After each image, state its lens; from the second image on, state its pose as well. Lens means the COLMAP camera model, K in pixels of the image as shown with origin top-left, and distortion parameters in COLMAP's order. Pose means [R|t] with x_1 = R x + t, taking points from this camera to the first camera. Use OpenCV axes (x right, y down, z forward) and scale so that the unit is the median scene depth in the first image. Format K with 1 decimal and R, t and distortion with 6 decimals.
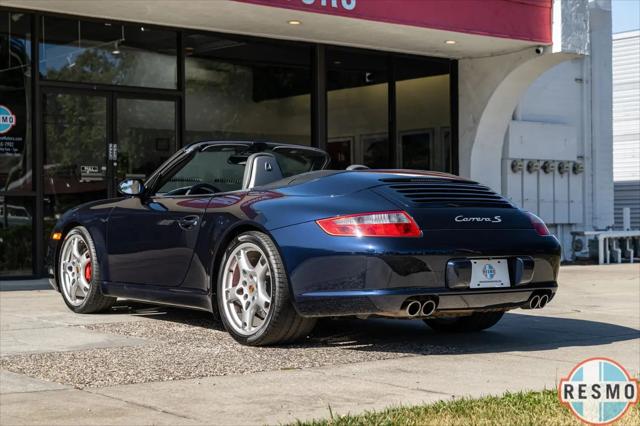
lens RADIAL K [[1085.2, 0, 320.0], [0, 1085.2, 213.0], [0, 0, 1]] dist [-0.002392, -0.017454]
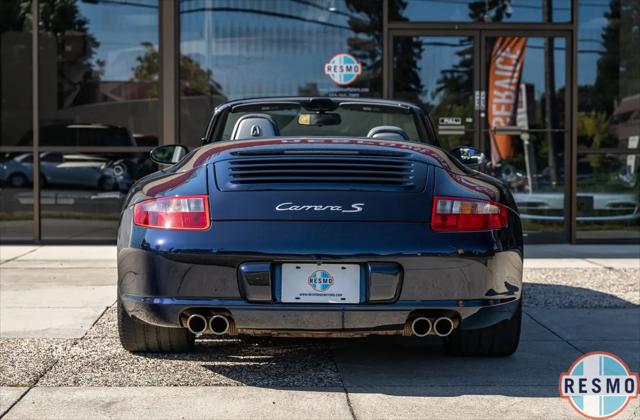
lens RADIAL K [[1202.5, 0, 320.0], [0, 1202.5, 210.0], [0, 0, 1]] dist [0.010675, 0.016364]
pose [[0.817496, 0.028712, -0.575219, 0.523546], [-0.003391, 0.998979, 0.045044, -0.024913], [0.575925, -0.034873, 0.816759, 0.294702]]
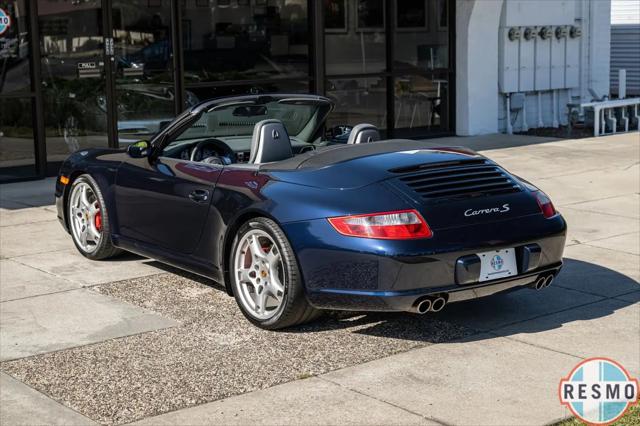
lens RADIAL K [[1073.2, 0, 320.0], [0, 1073.2, 213.0], [0, 0, 1]] dist [-0.000103, -0.003250]
pose [[0.999860, -0.015678, 0.005786, -0.013686], [0.014483, 0.985677, 0.168018, -0.139800], [-0.008337, -0.167911, 0.985767, 0.011307]]
